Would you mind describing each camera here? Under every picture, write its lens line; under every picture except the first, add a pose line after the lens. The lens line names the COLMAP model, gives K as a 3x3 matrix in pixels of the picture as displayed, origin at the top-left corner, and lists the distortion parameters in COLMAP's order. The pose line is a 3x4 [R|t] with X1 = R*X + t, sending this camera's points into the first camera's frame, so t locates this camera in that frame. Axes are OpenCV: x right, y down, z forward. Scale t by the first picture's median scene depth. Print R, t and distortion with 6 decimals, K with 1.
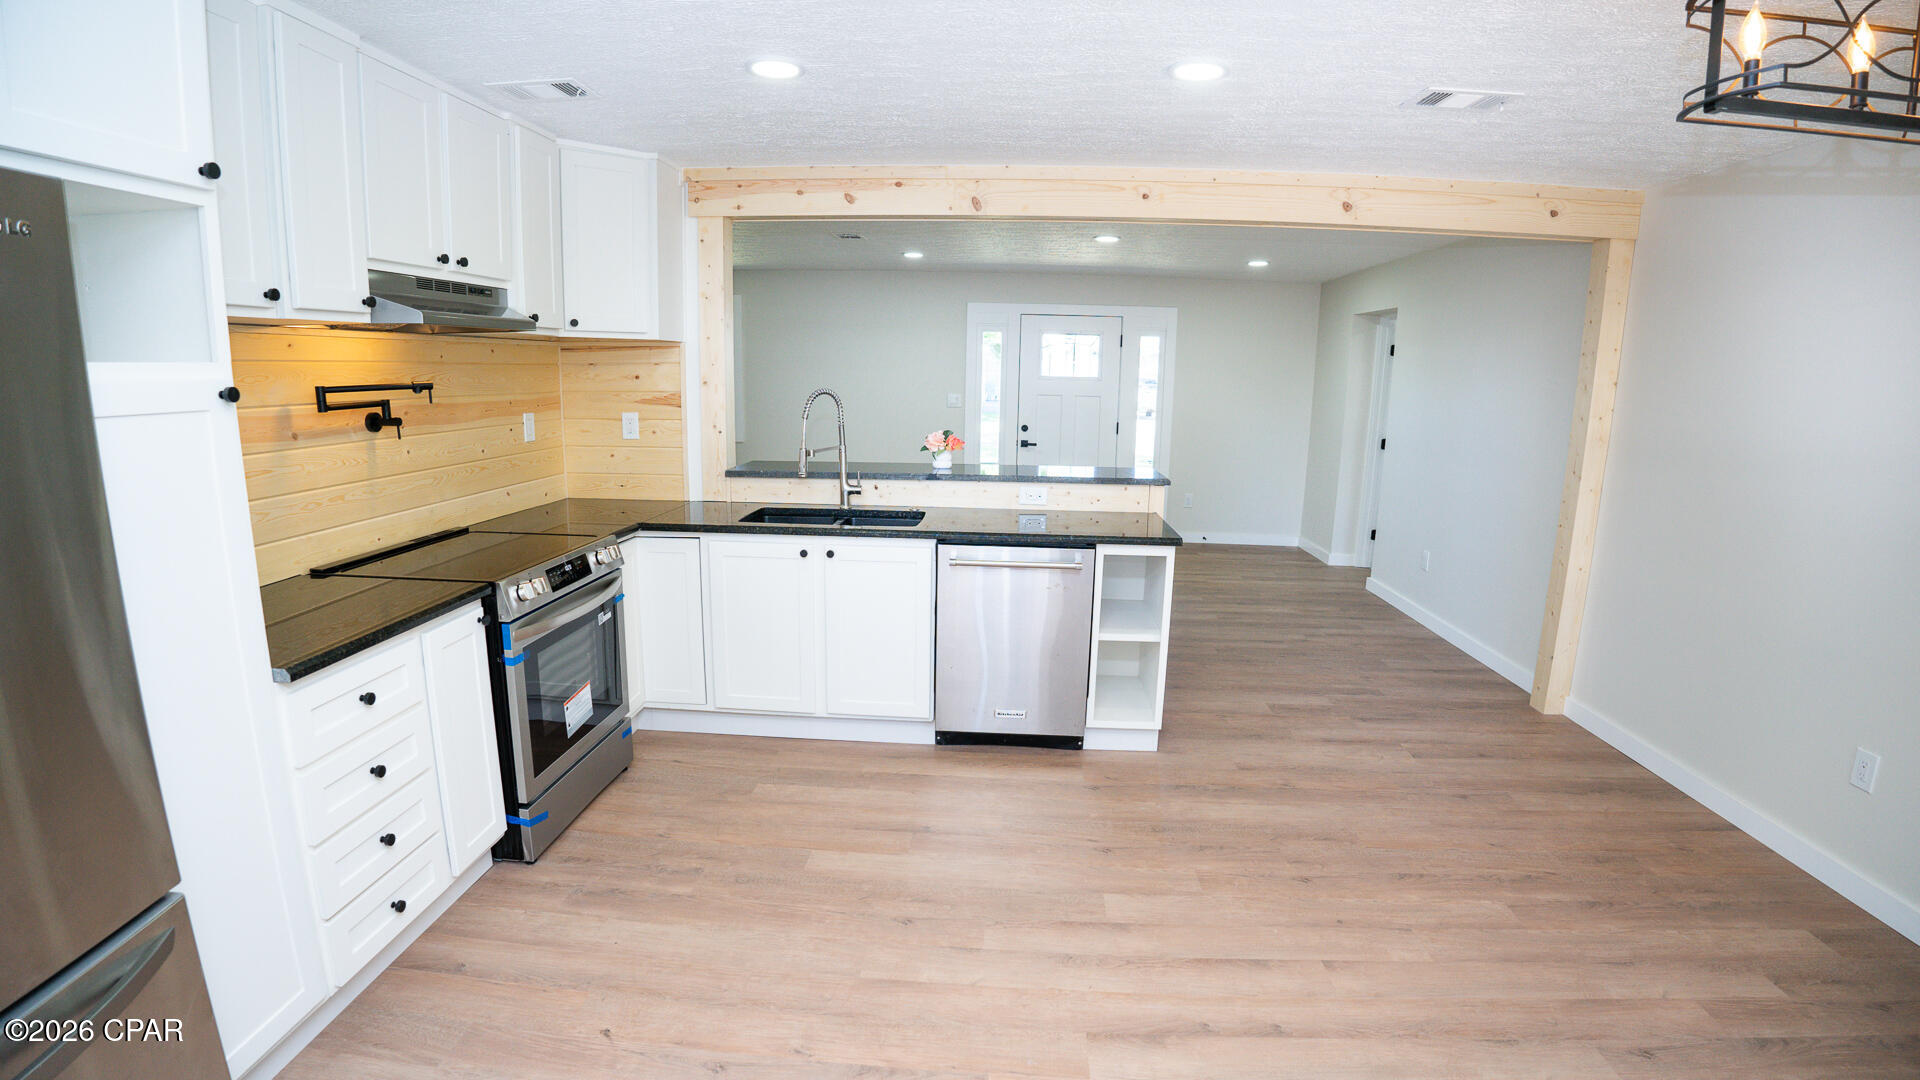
lens RADIAL K [[888.1, 0, 959.9], [0, 888.1, 547.0], [0, 0, 1]] dist [-0.118319, 0.026776]
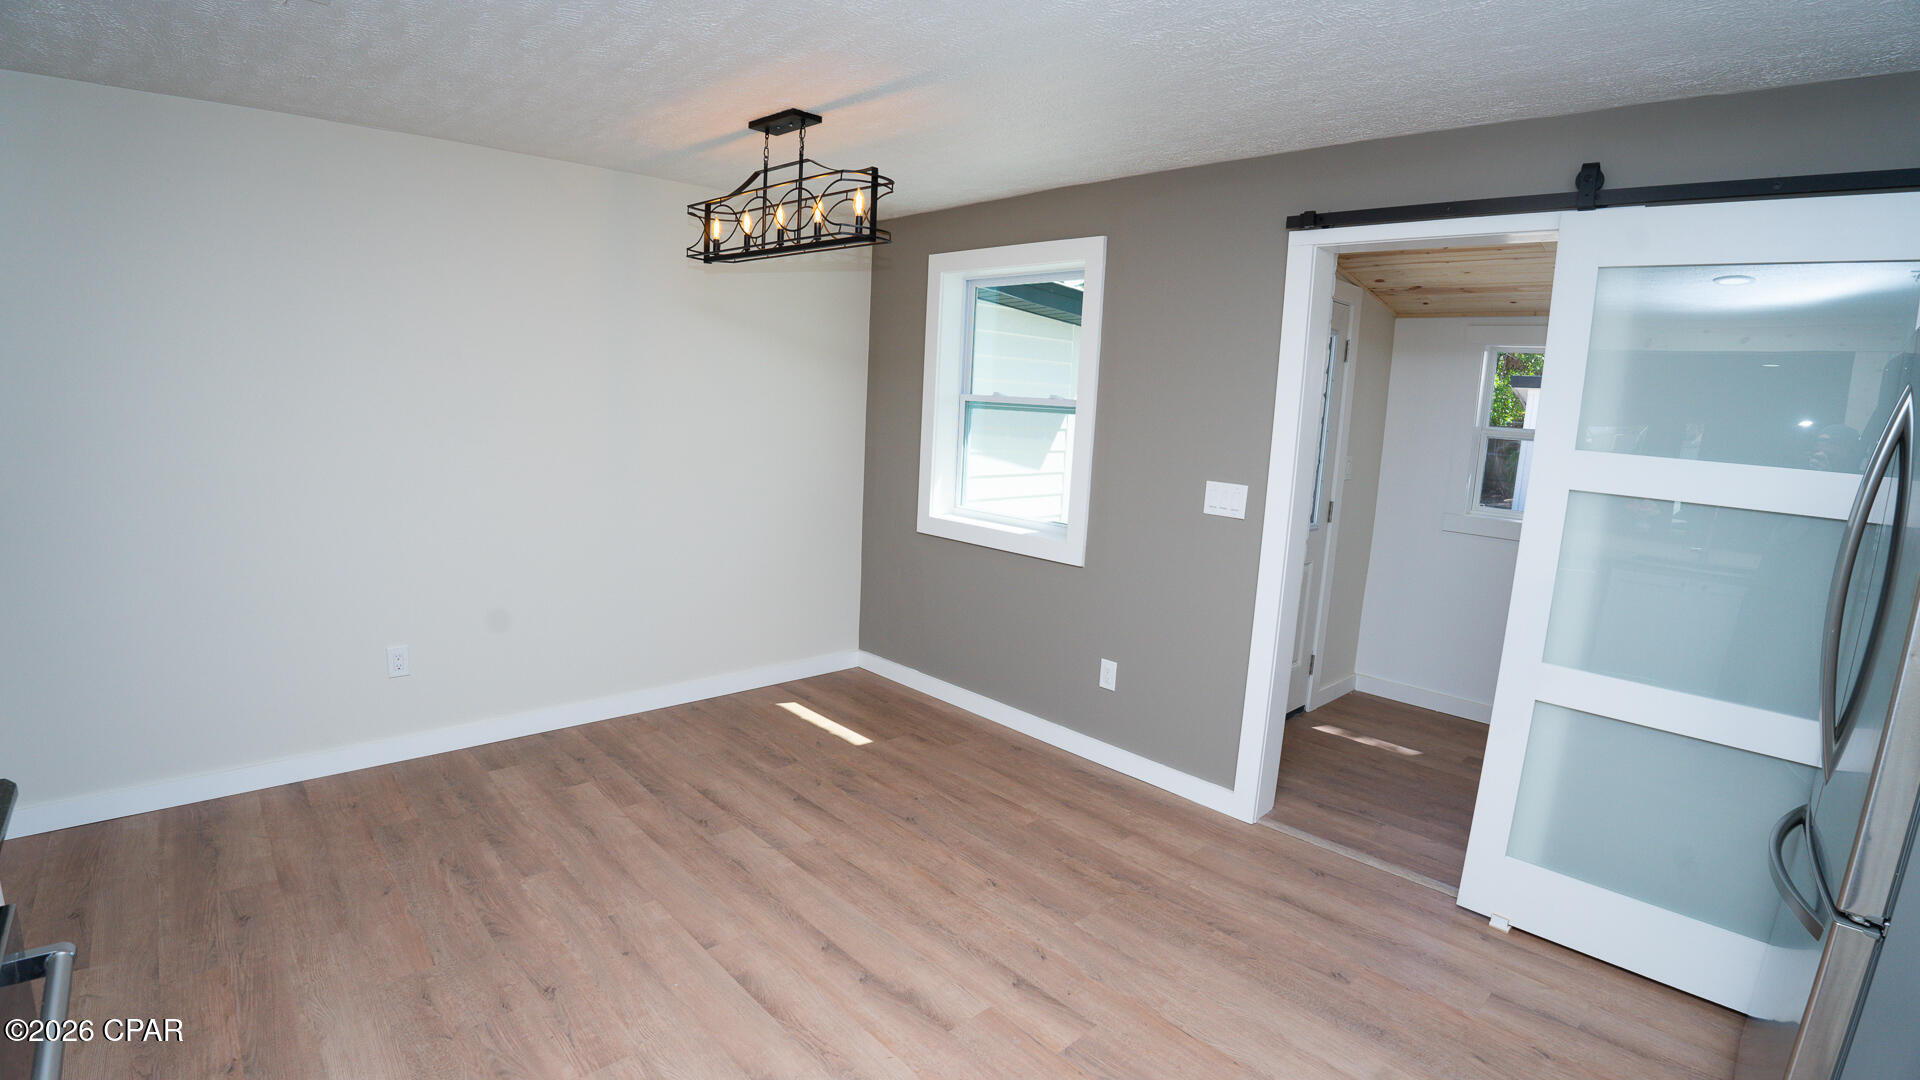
lens RADIAL K [[888.1, 0, 959.9], [0, 888.1, 547.0], [0, 0, 1]] dist [-0.118319, 0.026776]
pose [[-0.732719, -0.167618, 0.659565, -0.278179], [0.070385, 0.945329, 0.318432, -0.194083], [-0.676881, 0.279745, -0.680863, 0.956125]]
